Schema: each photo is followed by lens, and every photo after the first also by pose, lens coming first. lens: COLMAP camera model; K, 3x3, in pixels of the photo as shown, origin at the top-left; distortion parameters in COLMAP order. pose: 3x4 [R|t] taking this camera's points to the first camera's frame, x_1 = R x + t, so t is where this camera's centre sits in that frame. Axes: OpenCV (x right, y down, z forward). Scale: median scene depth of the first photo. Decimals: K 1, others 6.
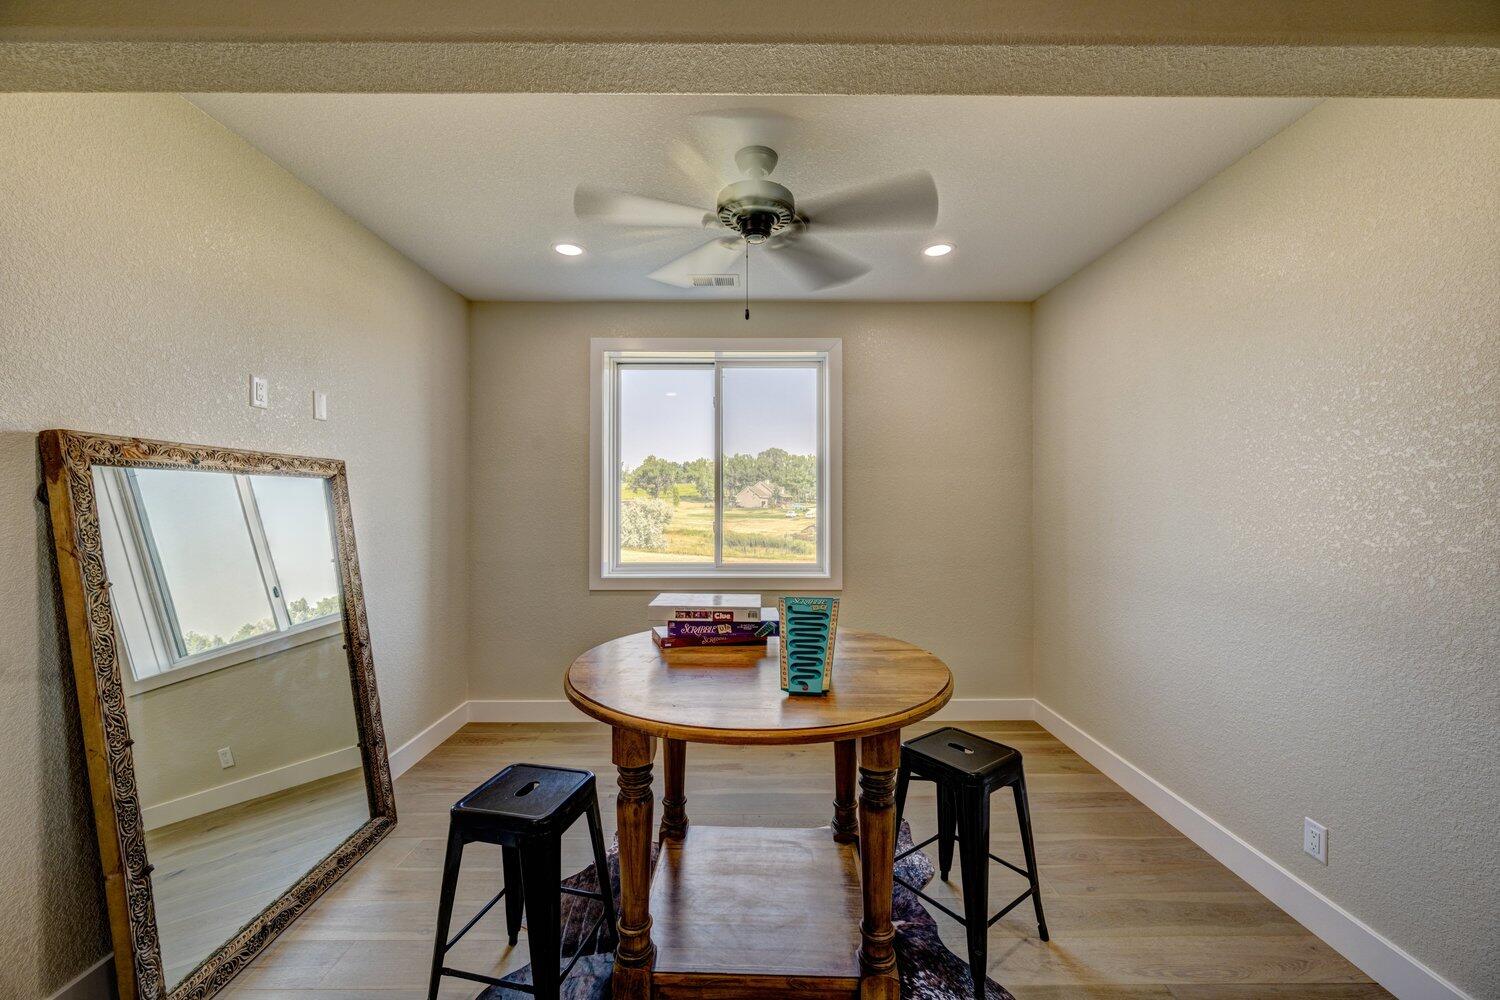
lens RADIAL K [[580.9, 0, 750.0], [0, 580.9, 500.0], [0, 0, 1]] dist [-0.002196, -0.000400]
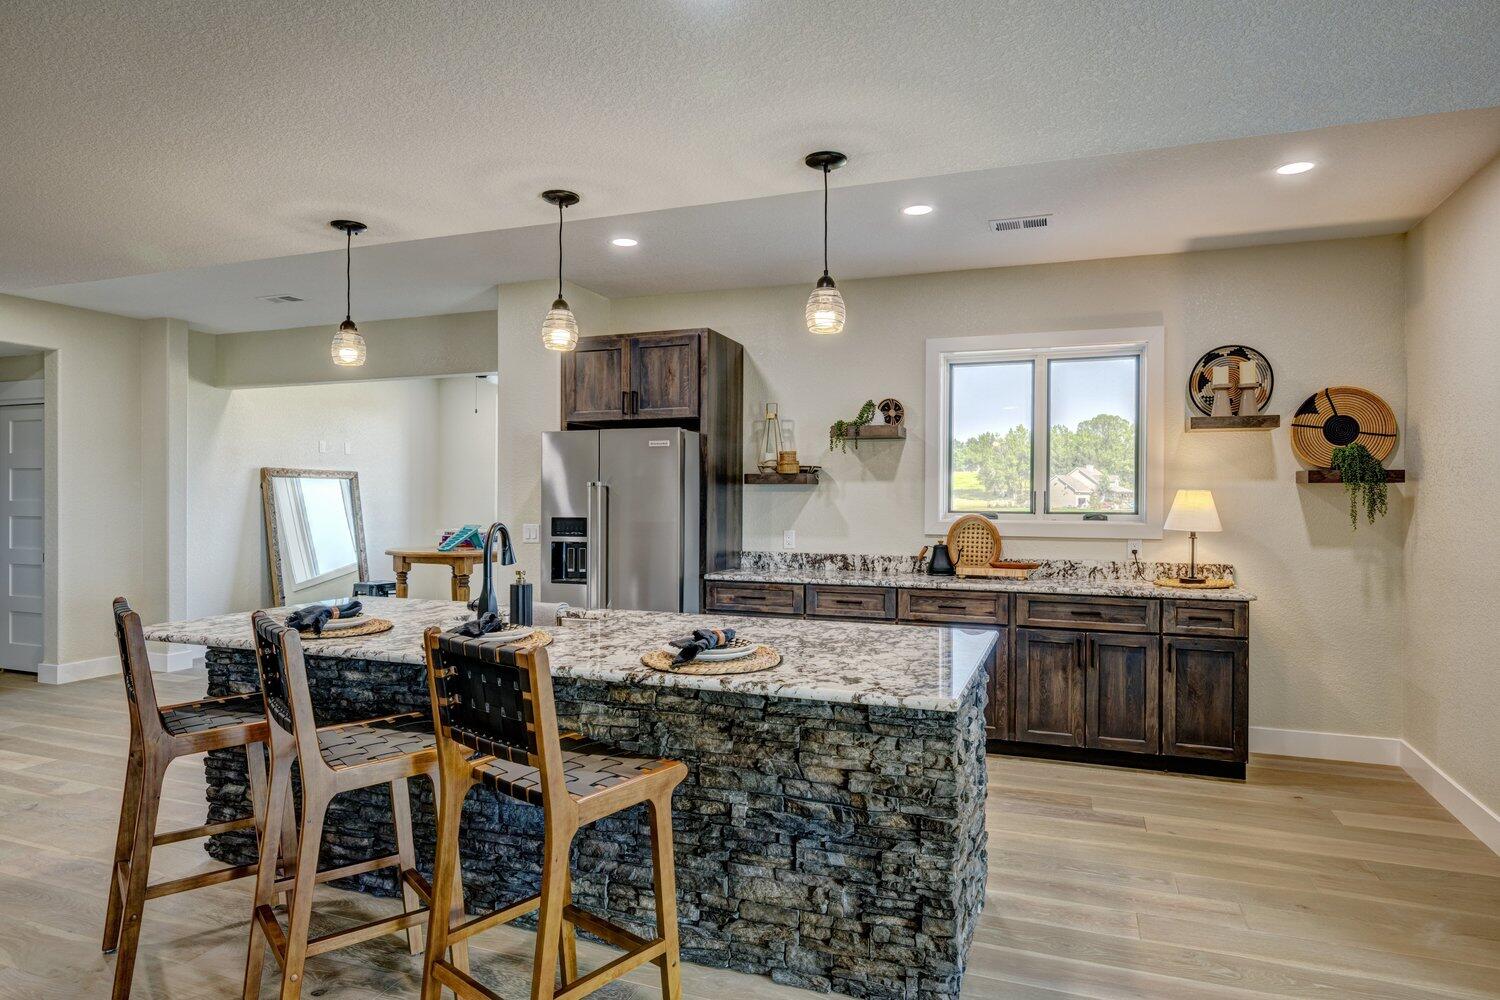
lens RADIAL K [[858.5, 0, 750.0], [0, 858.5, 500.0], [0, 0, 1]] dist [-0.014548, -0.000071]
pose [[0.935700, 0.006828, -0.352732, 1.898504], [-0.005124, 0.999970, 0.005764, 0.016643], [0.352761, -0.003586, 0.935707, -1.577018]]
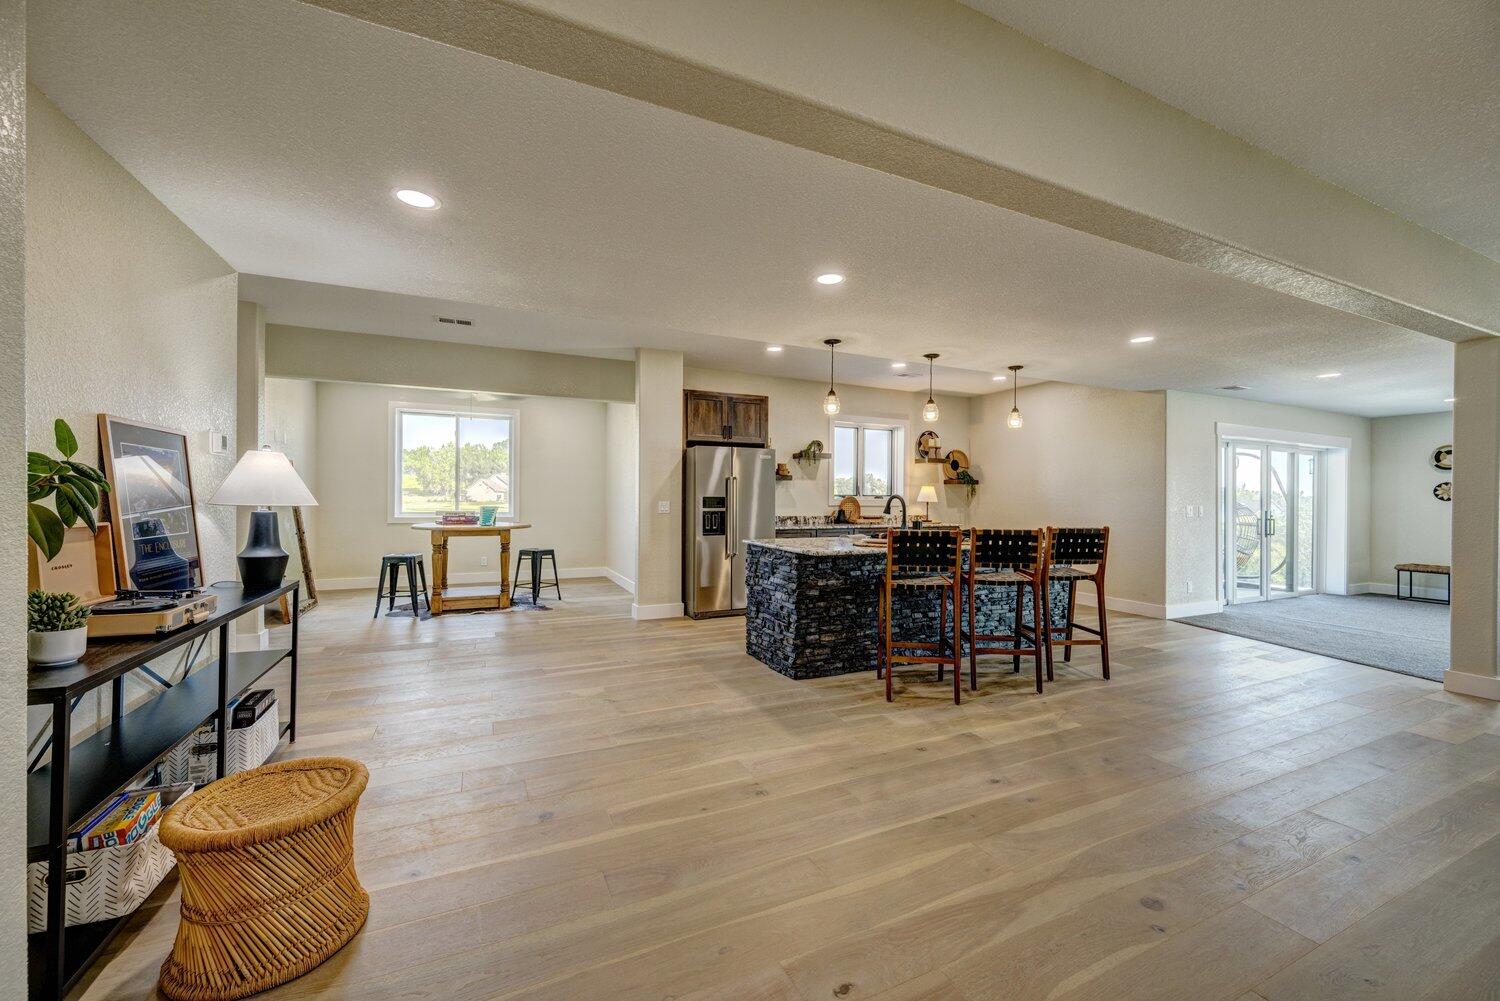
lens RADIAL K [[580.9, 0, 750.0], [0, 580.9, 500.5], [0, 0, 1]] dist [-0.002196, -0.000400]
pose [[0.908526, 0.007389, 0.417762, 0.044934], [-0.010802, 0.999925, 0.005806, 0.068123], [-0.417688, -0.009788, 0.908538, -2.010954]]
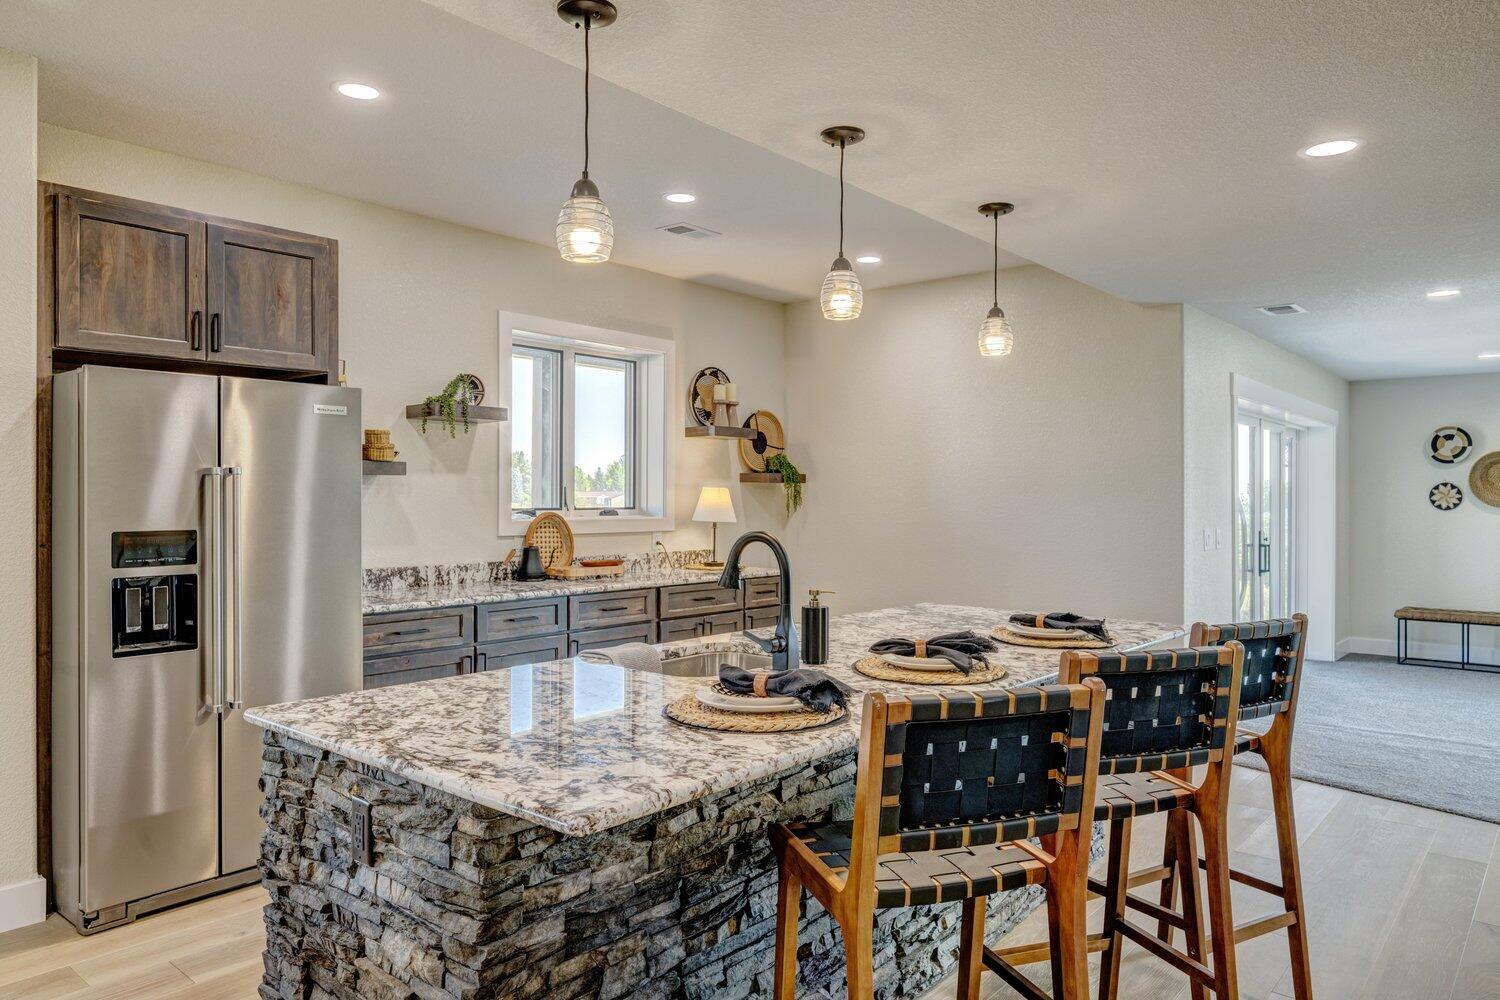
lens RADIAL K [[988.2, 0, 750.0], [0, 988.2, 500.0], [0, 0, 1]] dist [-0.002150, -0.000240]
pose [[0.649029, 0.001522, 0.760762, 0.411875], [-0.007841, 0.999958, 0.004689, 0.019953], [-0.760723, -0.009009, 0.649014, -1.245424]]
